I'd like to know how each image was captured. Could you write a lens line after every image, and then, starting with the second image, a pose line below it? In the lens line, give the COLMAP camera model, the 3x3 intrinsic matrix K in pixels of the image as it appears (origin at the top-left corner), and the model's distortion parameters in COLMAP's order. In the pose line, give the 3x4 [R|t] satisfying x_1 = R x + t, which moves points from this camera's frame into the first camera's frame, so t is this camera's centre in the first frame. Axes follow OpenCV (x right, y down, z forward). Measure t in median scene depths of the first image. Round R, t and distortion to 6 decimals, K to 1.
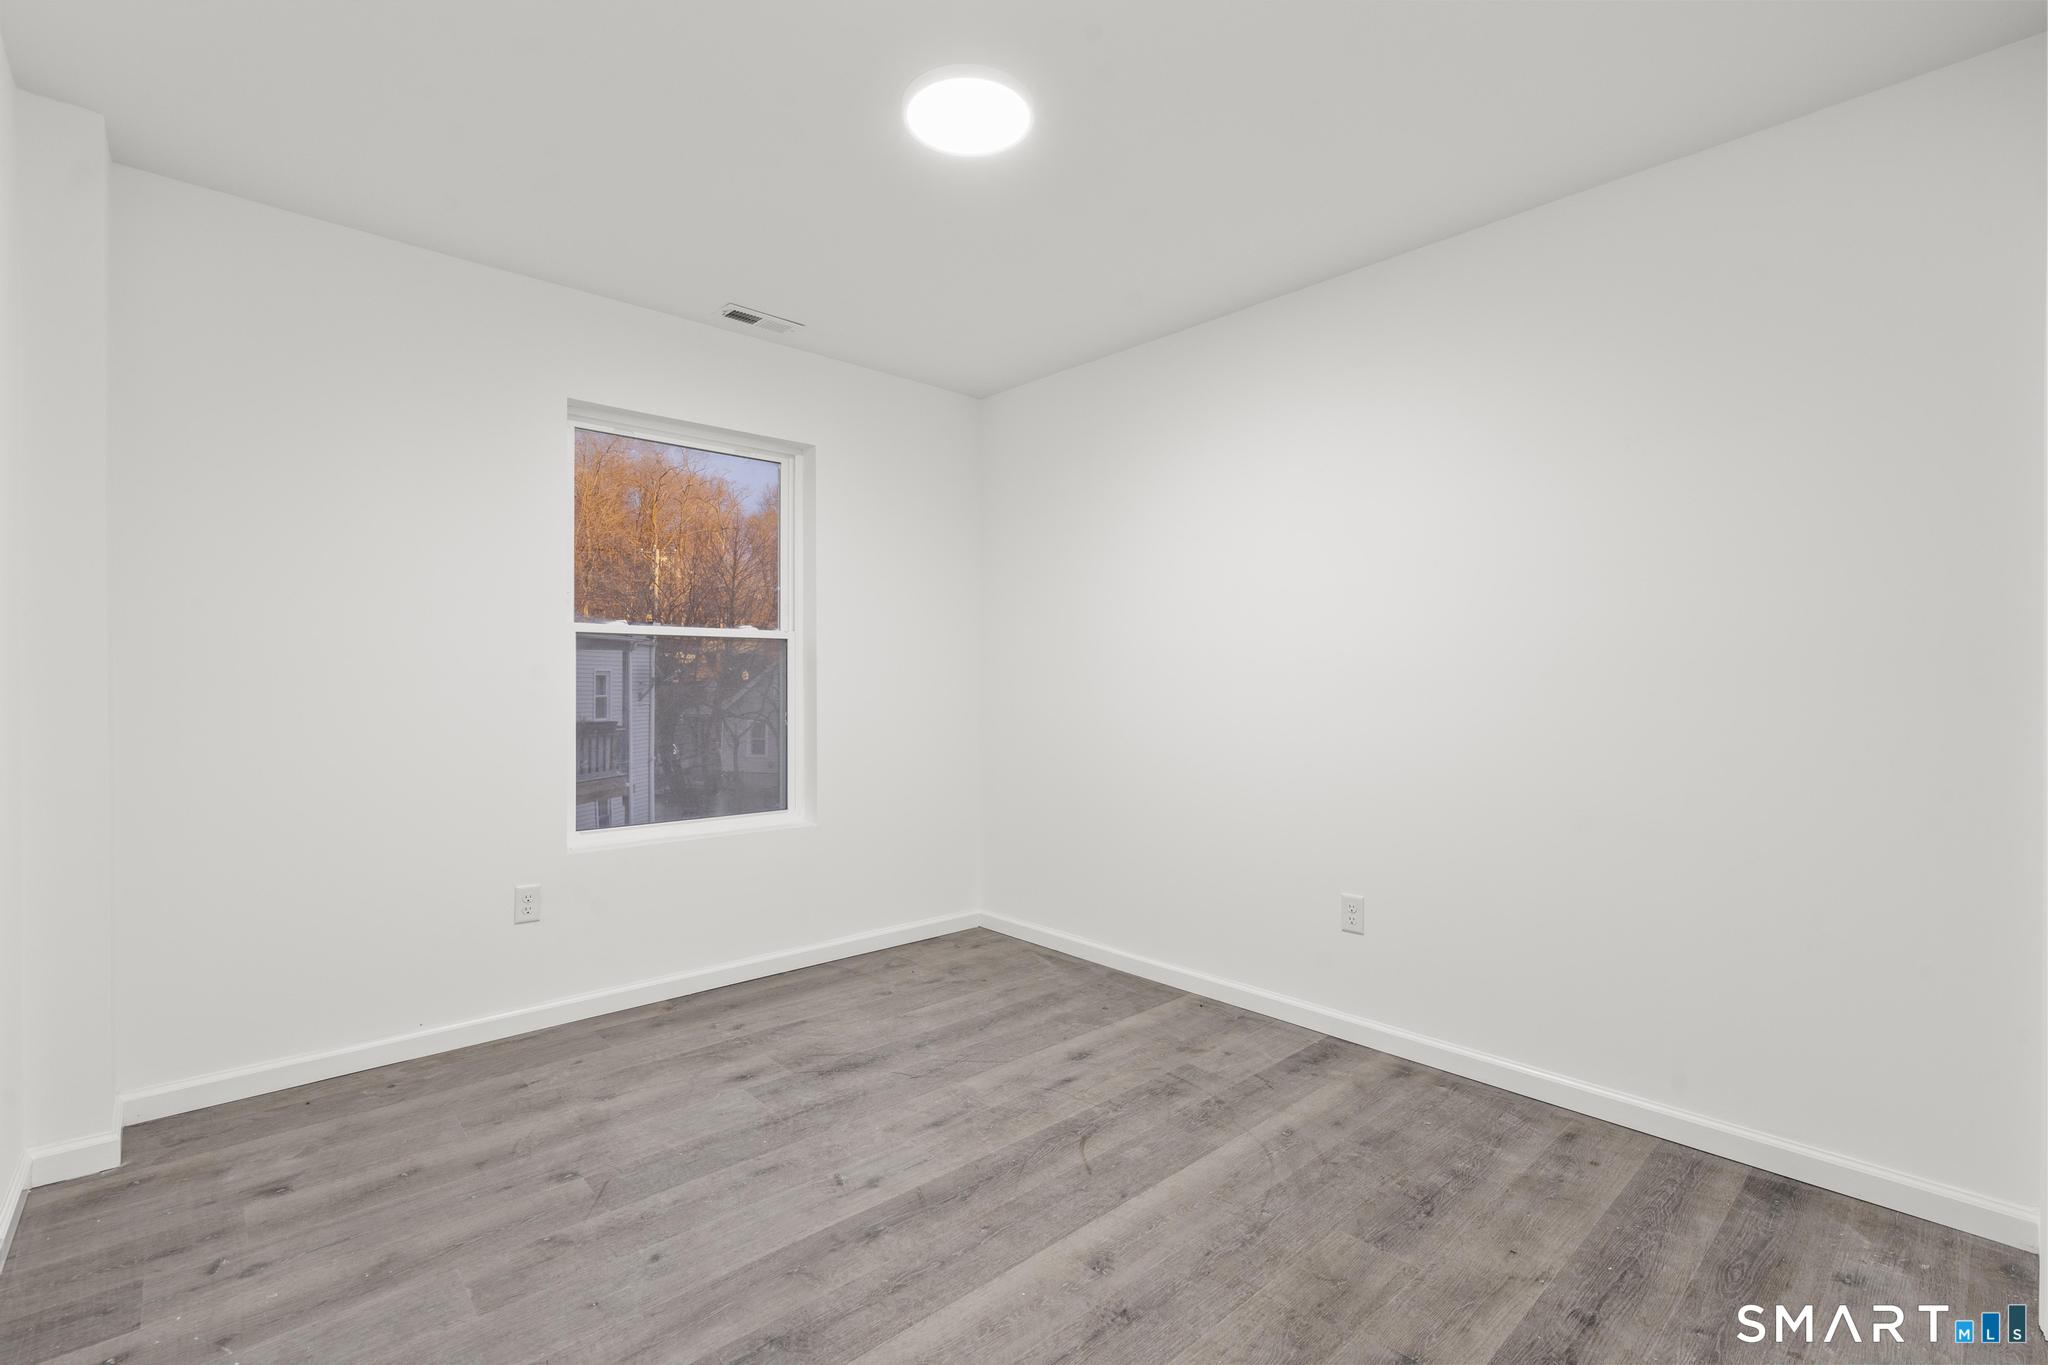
lens RADIAL K [[915.4, 0, 1018.5], [0, 915.4, 685.4], [0, 0, 1]] dist [-0.010661, 0.005536]
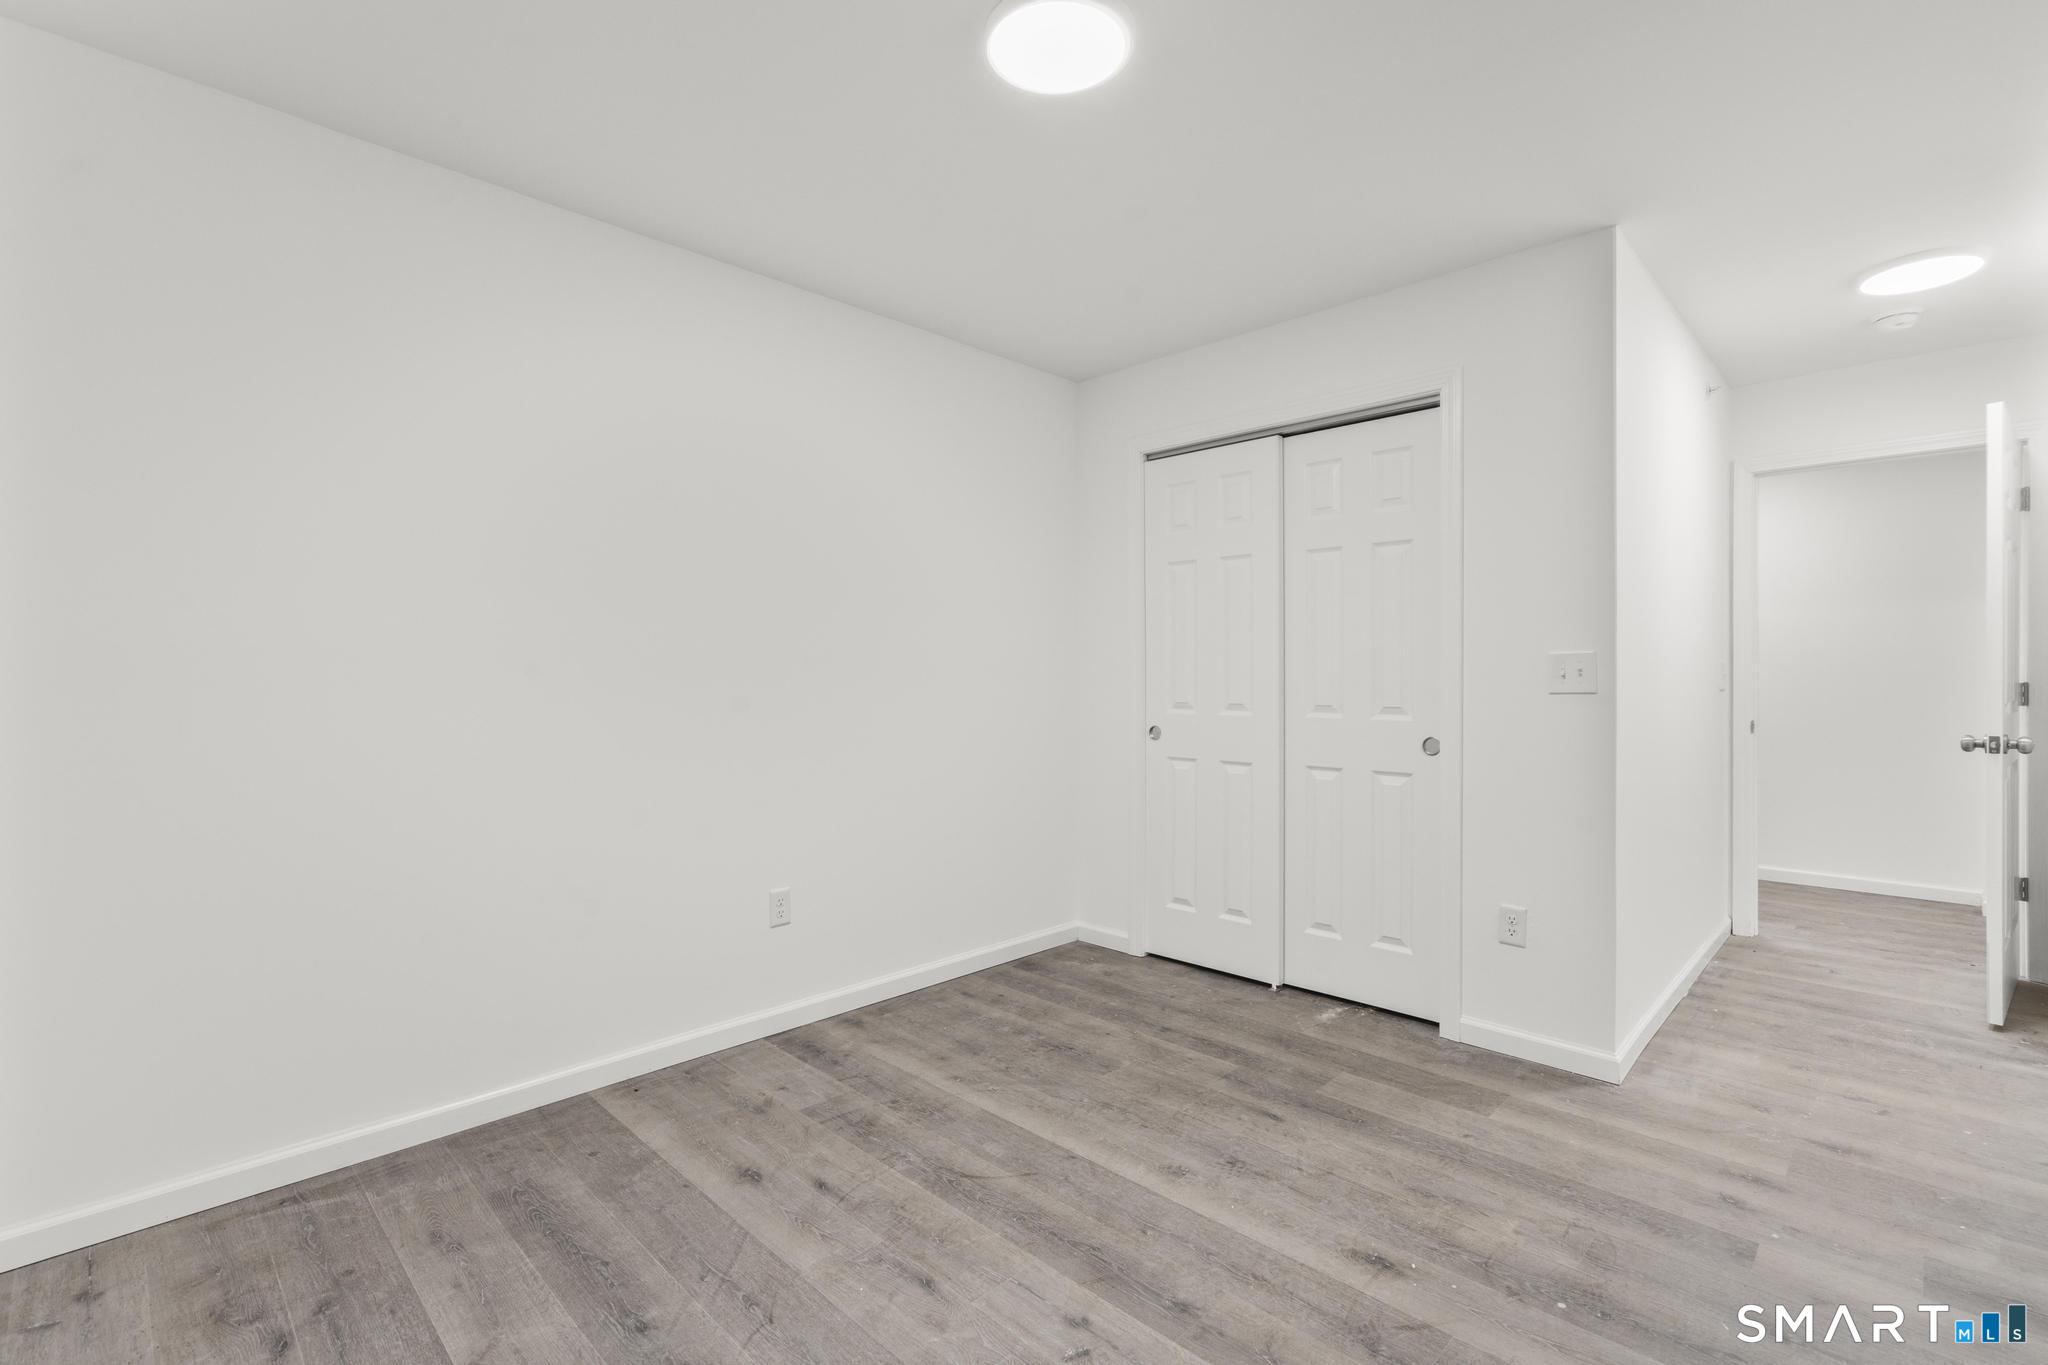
lens RADIAL K [[915.4, 0, 1018.5], [0, 915.4, 685.4], [0, 0, 1]] dist [-0.010661, 0.005536]
pose [[-0.044908, -0.013886, 0.998895, -0.807177], [0.006116, 0.999881, 0.014175, -0.016449], [-0.998972, 0.006745, -0.044818, 0.930848]]
